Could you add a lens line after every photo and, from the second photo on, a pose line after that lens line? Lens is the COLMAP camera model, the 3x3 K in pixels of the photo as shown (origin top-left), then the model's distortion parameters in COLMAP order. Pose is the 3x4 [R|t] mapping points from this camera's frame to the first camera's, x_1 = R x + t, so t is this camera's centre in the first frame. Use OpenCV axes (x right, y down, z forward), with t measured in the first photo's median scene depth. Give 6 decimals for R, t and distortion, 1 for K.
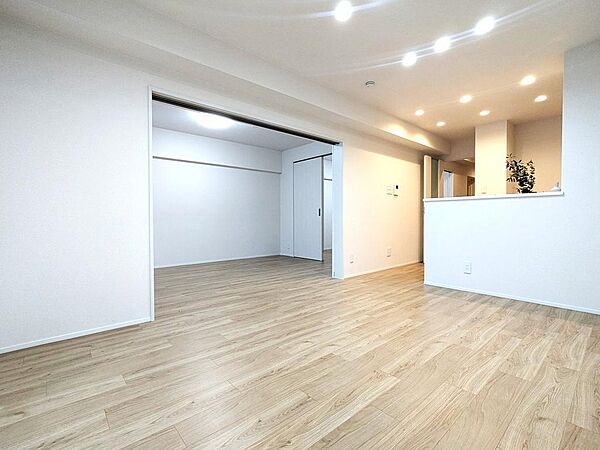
lens RADIAL K [[285.2, 0, 300.0], [0, 285.2, 225.0], [0, 0, 1]] dist [-0.002100, 0.003406]
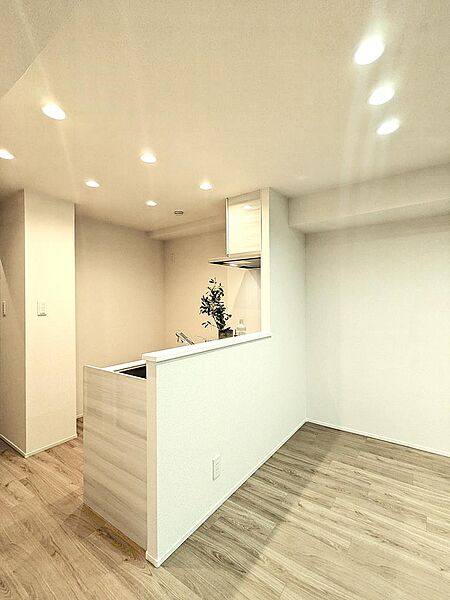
lens RADIAL K [[285.2, 0, 225.0], [0, 285.2, 300.0], [0, 0, 1]] dist [-0.002100, 0.003406]
pose [[-0.223915, 0.008879, 0.974568, 0.027547], [0.030626, 0.999529, -0.002070, -0.227452], [-0.974127, 0.029383, -0.224082, 1.366181]]
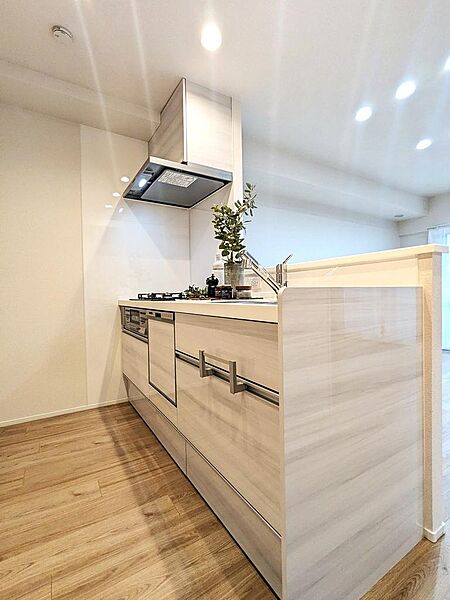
lens RADIAL K [[290.5, 0, 225.0], [0, 290.5, 300.0], [0, 0, 1]] dist [-0.002405, 0.000132]
pose [[-0.986077, 0.017356, 0.165381, 0.833630], [0.024354, 0.998888, 0.040381, -0.069835], [-0.164496, 0.043846, -0.985403, 1.850302]]
